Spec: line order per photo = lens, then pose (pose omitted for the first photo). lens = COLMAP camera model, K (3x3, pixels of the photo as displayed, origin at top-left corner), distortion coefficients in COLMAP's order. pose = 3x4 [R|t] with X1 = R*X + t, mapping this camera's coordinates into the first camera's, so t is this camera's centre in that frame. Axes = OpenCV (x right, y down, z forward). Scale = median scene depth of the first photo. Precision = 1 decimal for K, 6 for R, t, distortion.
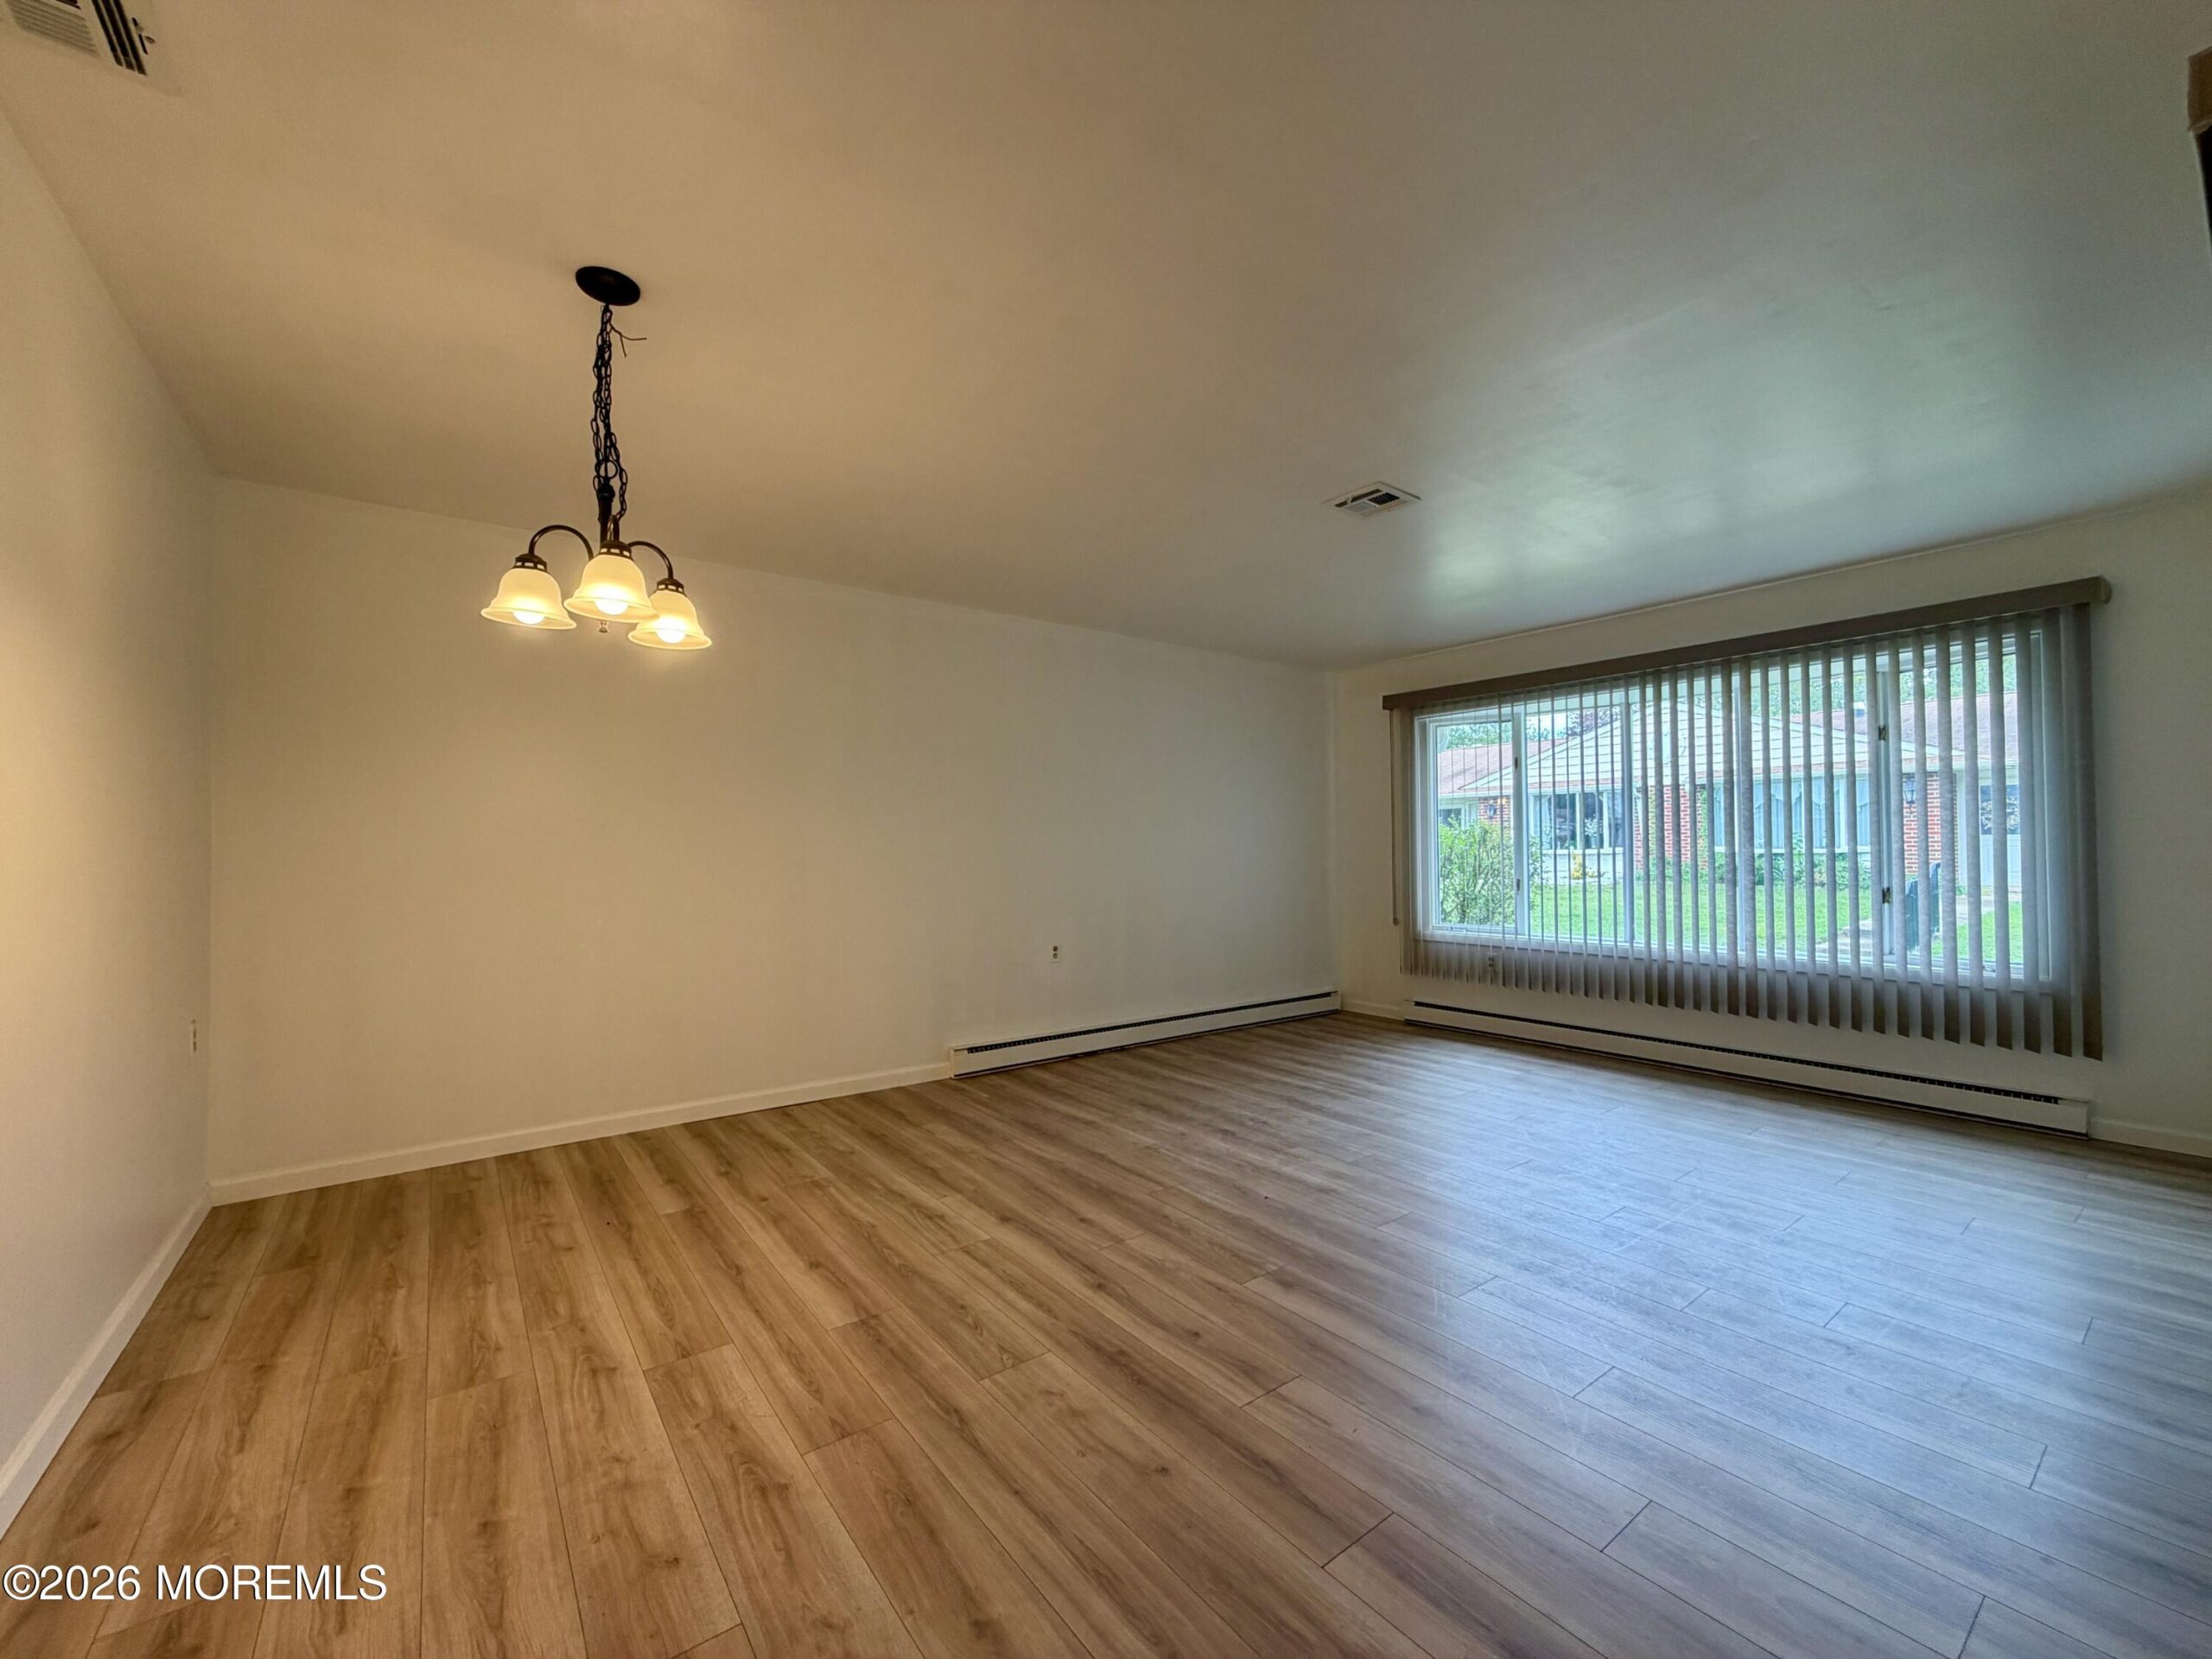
lens RADIAL K [[888.3, 0, 1096.5], [0, 888.3, 833.0], [0, 0, 1]] dist [0.002897, -0.000072]
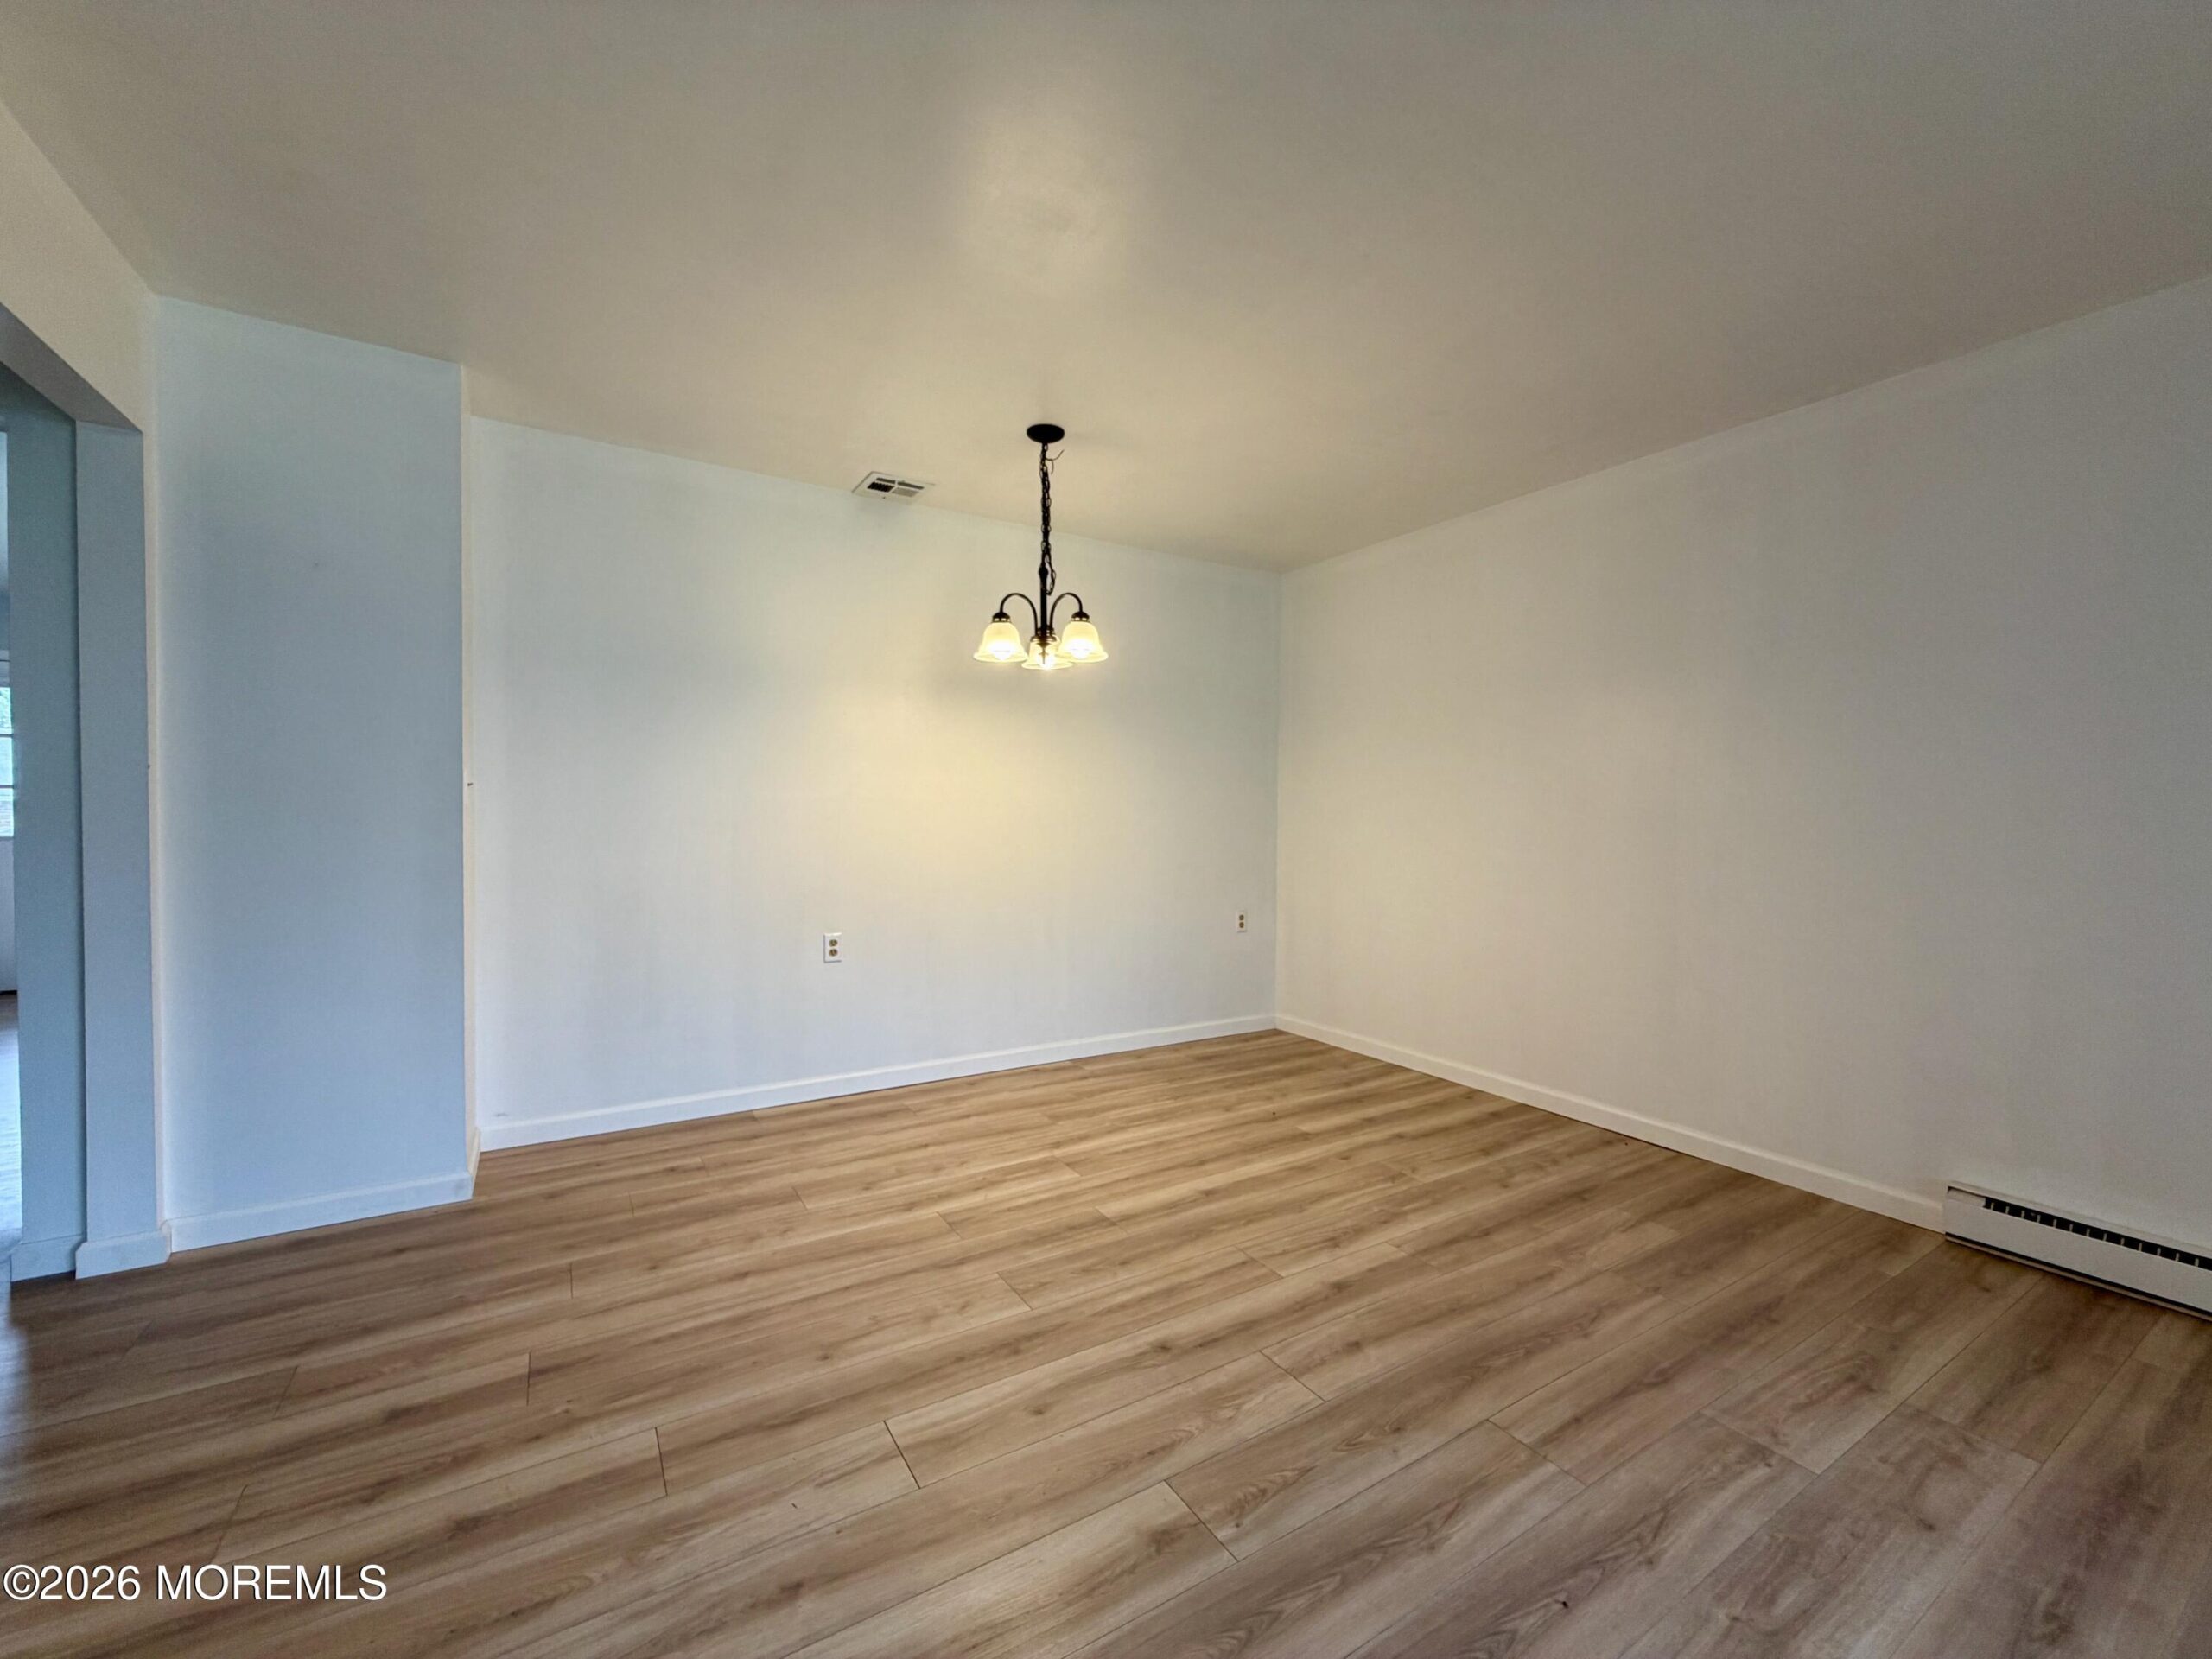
lens RADIAL K [[879.6, 0, 1090.0], [0, 879.6, 832.4], [0, 0, 1]] dist [0.000038, 0.000226]
pose [[-0.093835, 0.027358, -0.995212, 0.692803], [0.010686, 0.999592, 0.026471, 0.014158], [0.995530, -0.008151, -0.094089, 0.879549]]
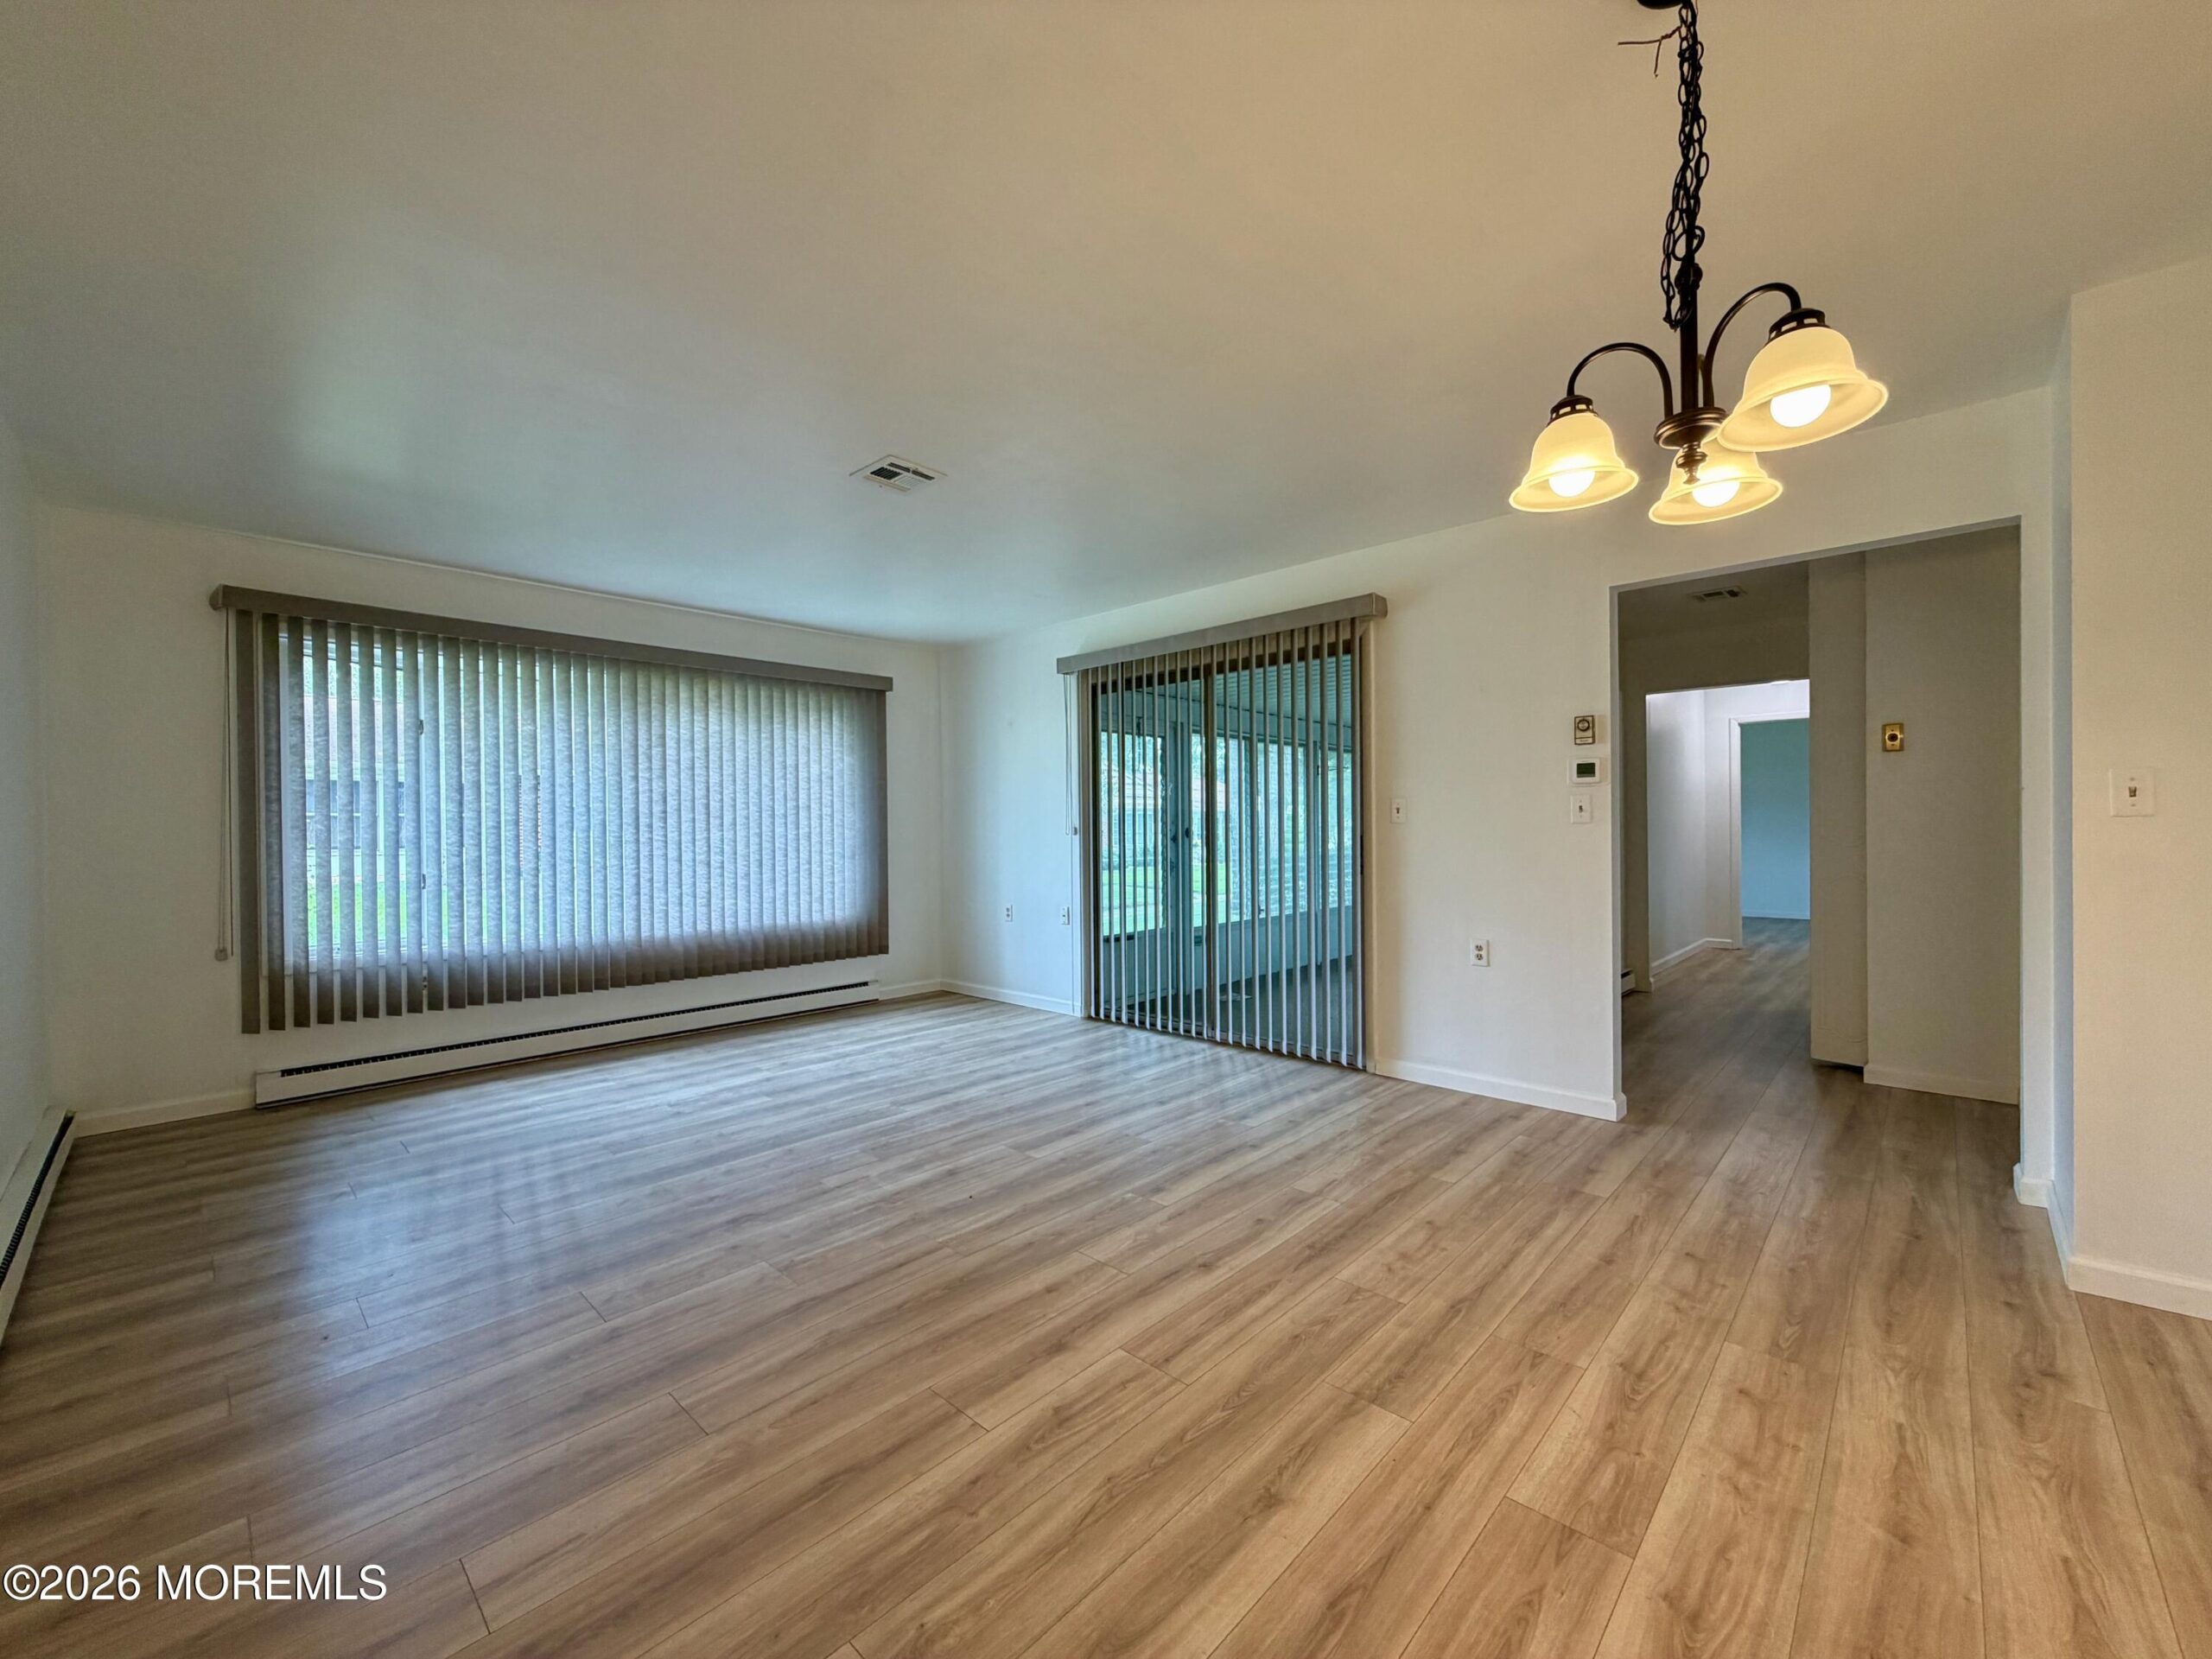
lens RADIAL K [[879.6, 0, 1090.0], [0, 879.6, 832.4], [0, 0, 1]] dist [0.000038, 0.000226]
pose [[-0.166375, 0.005998, 0.986044, -0.817954], [-0.008093, 0.999940, -0.007448, 0.031194], [-0.986029, -0.009219, -0.166317, 1.123503]]
